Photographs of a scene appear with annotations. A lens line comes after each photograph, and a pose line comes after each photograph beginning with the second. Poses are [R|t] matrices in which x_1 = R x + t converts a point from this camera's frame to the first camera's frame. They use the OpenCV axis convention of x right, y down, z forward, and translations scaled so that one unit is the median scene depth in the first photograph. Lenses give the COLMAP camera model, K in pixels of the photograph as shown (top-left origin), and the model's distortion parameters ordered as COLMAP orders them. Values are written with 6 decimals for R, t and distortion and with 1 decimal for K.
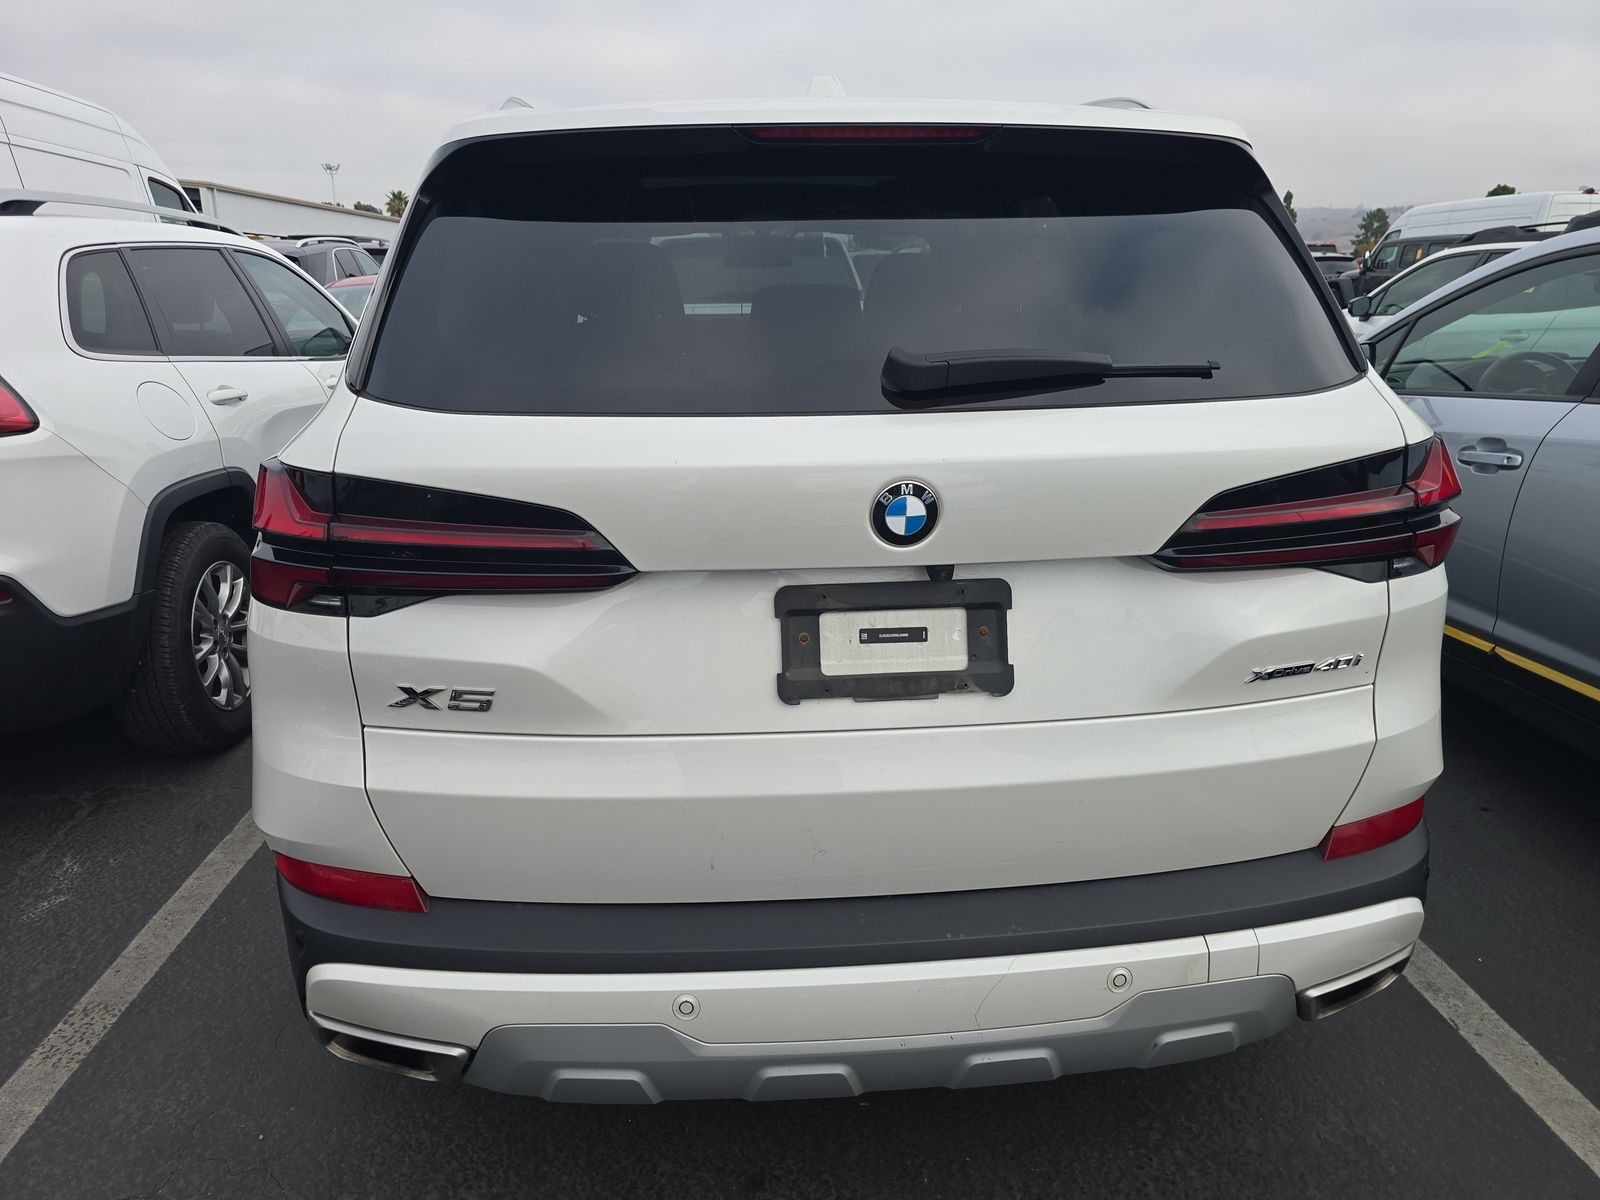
lens RADIAL K [[1090.8, 0, 798.7], [0, 1090.8, 600.1], [0, 0, 1]] dist [0.036803, -0.006552]
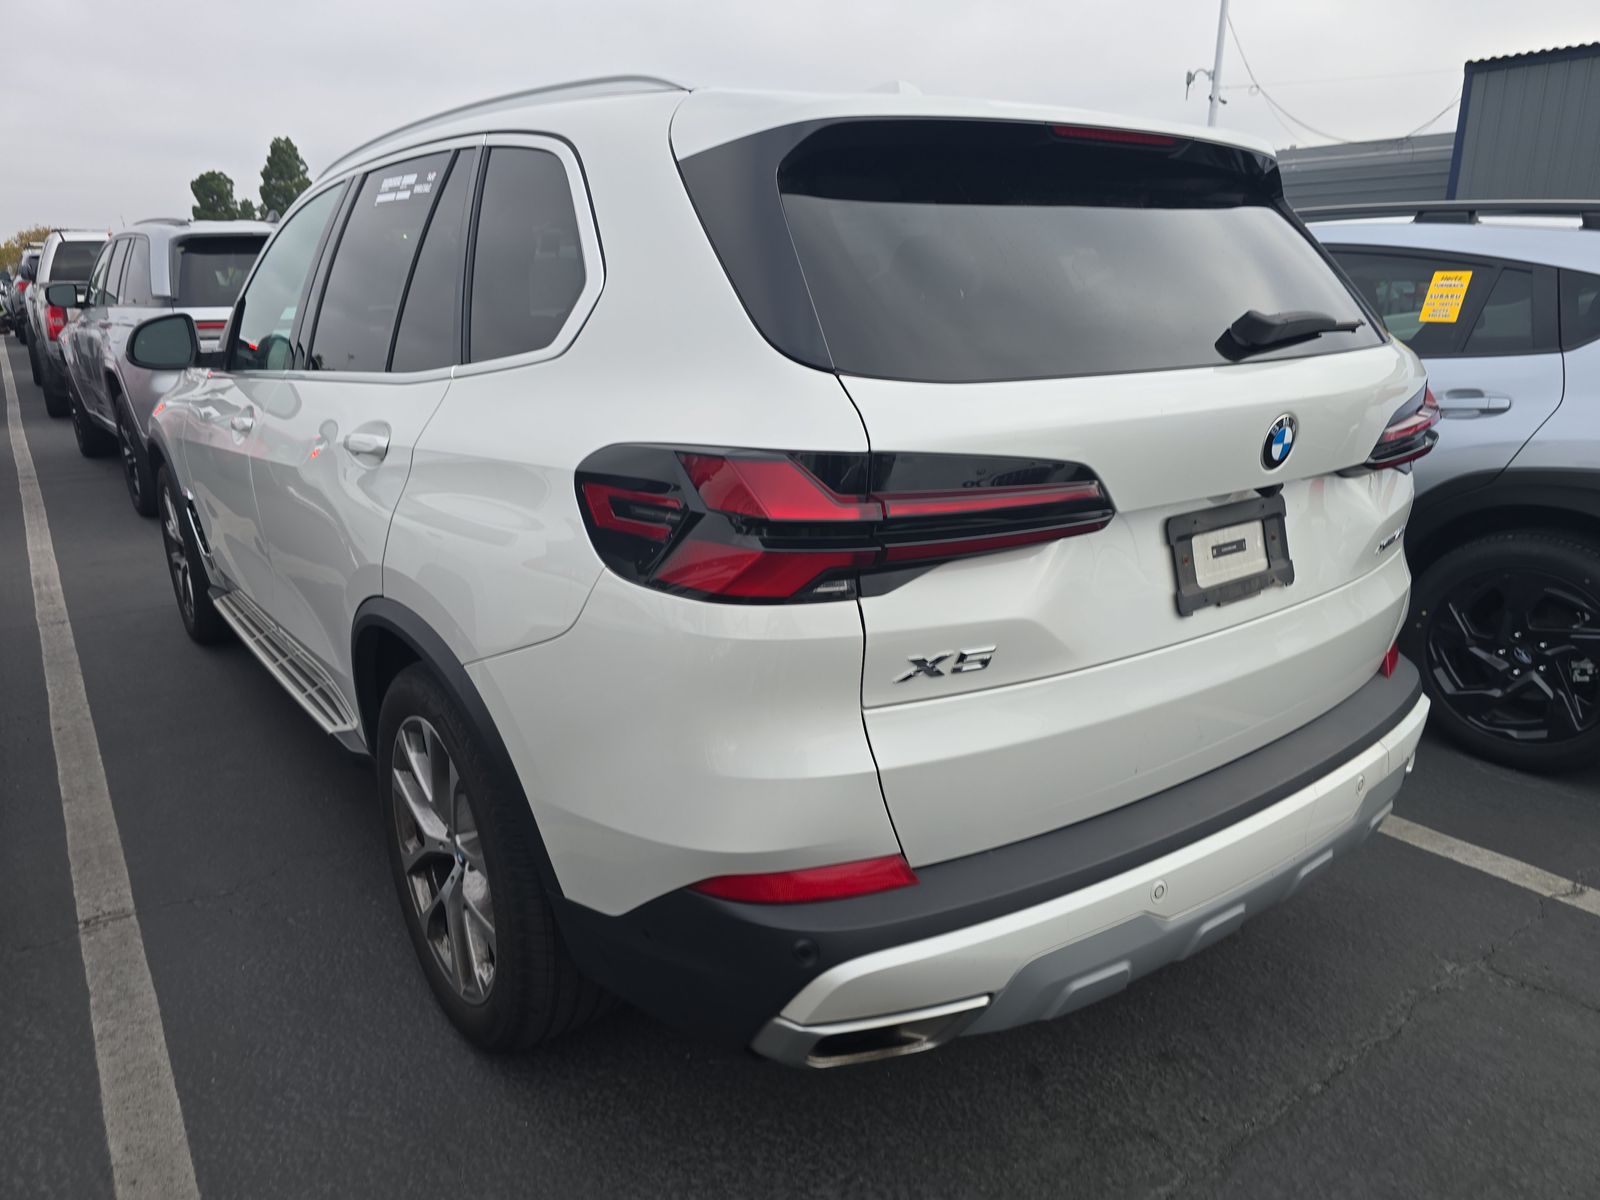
lens RADIAL K [[1090.8, 0, 789.7], [0, 1090.8, 604.4], [0, 0, 1]] dist [0.036803, -0.006552]
pose [[0.858011, -0.150026, 0.491232, -0.947788], [0.152358, 0.987686, 0.035530, -0.024440], [-0.490514, 0.044358, 0.870304, 0.175599]]
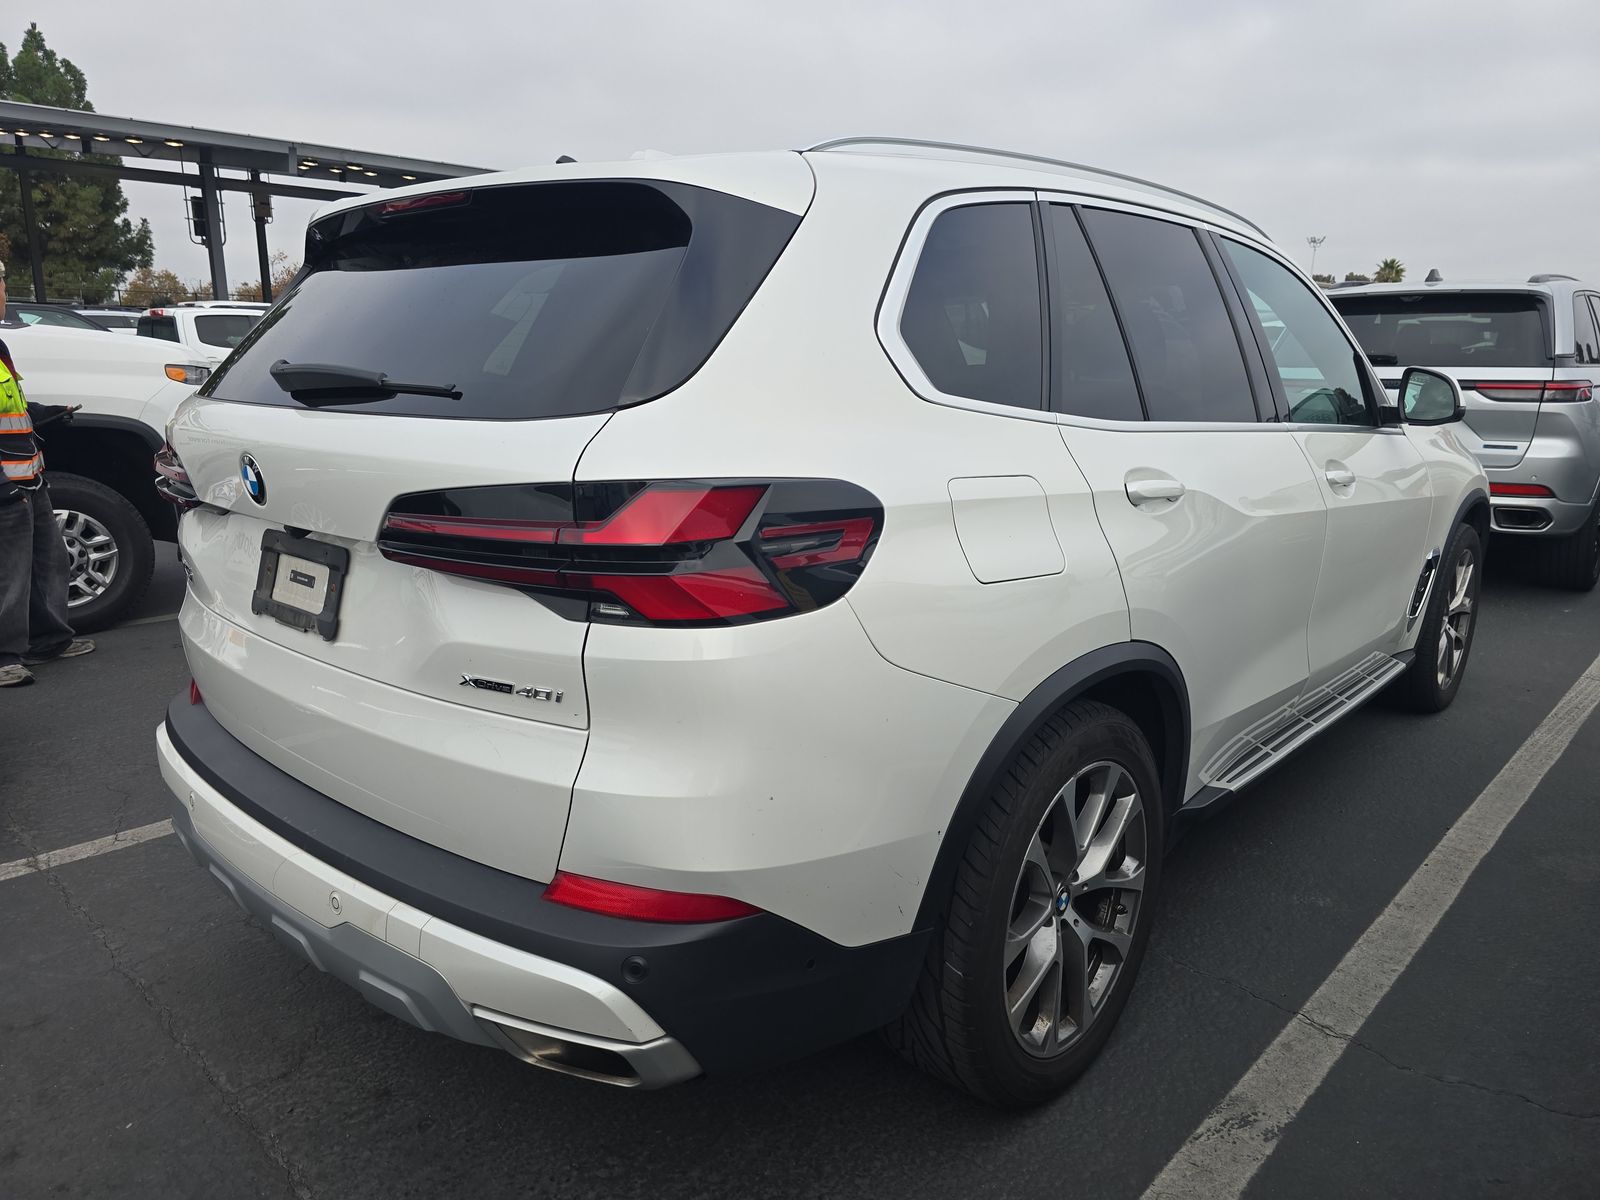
lens RADIAL K [[1090.8, 0, 808.8], [0, 1090.8, 599.7], [0, 0, 1]] dist [0.036803, -0.006552]
pose [[0.681457, 0.174670, -0.710709, 1.442725], [-0.217502, 0.975561, 0.031212, -0.116702], [0.698791, 0.133311, 0.702794, 0.501466]]
